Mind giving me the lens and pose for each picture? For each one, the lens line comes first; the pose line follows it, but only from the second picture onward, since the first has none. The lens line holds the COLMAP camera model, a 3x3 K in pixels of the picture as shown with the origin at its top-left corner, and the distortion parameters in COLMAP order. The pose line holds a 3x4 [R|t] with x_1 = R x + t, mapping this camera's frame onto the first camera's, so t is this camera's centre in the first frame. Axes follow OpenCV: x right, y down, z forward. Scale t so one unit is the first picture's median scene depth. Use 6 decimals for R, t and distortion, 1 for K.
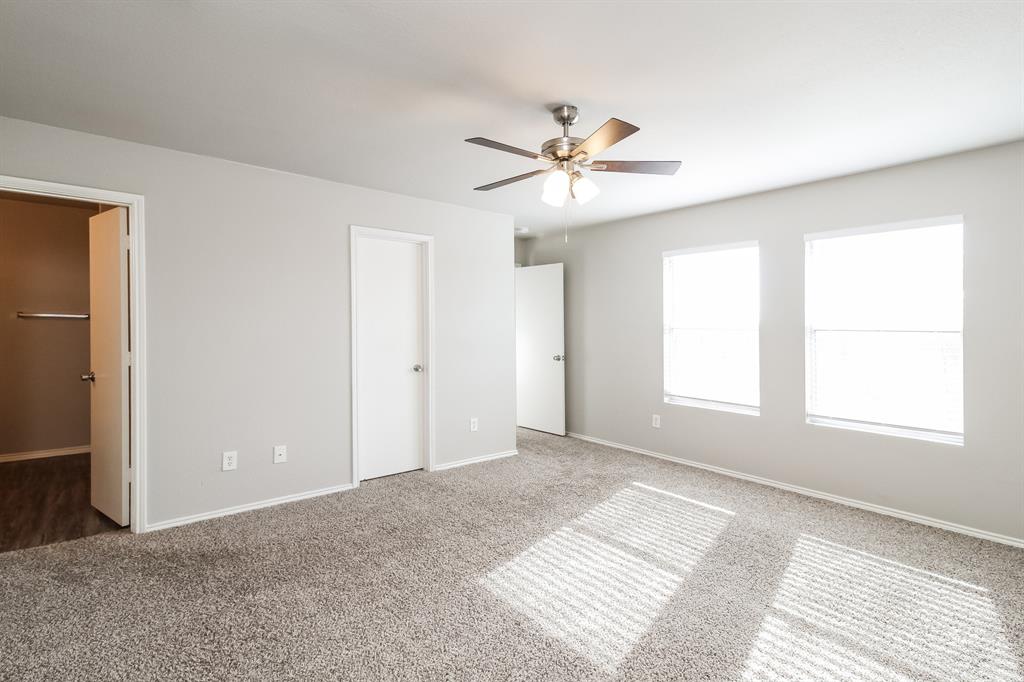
lens RADIAL K [[493.0, 0, 512.0], [0, 493.0, 319.1], [0, 0, 1]] dist [0.000293, 0.000034]
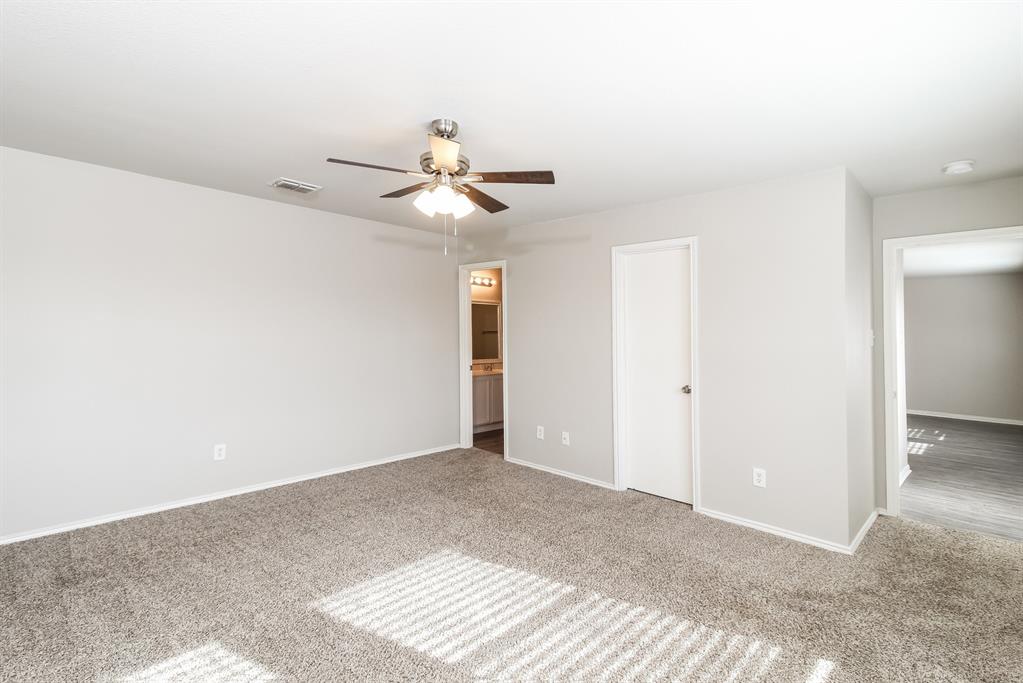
lens RADIAL K [[498.7, 0, 511.5], [0, 498.7, 341.5], [0, 0, 1]] dist [-0.002488, -0.000255]
pose [[0.119912, 0.014869, -0.992673, 0.783025], [-0.008227, 0.999868, 0.013983, 0.004835], [0.992750, 0.006490, 0.120019, 0.690806]]
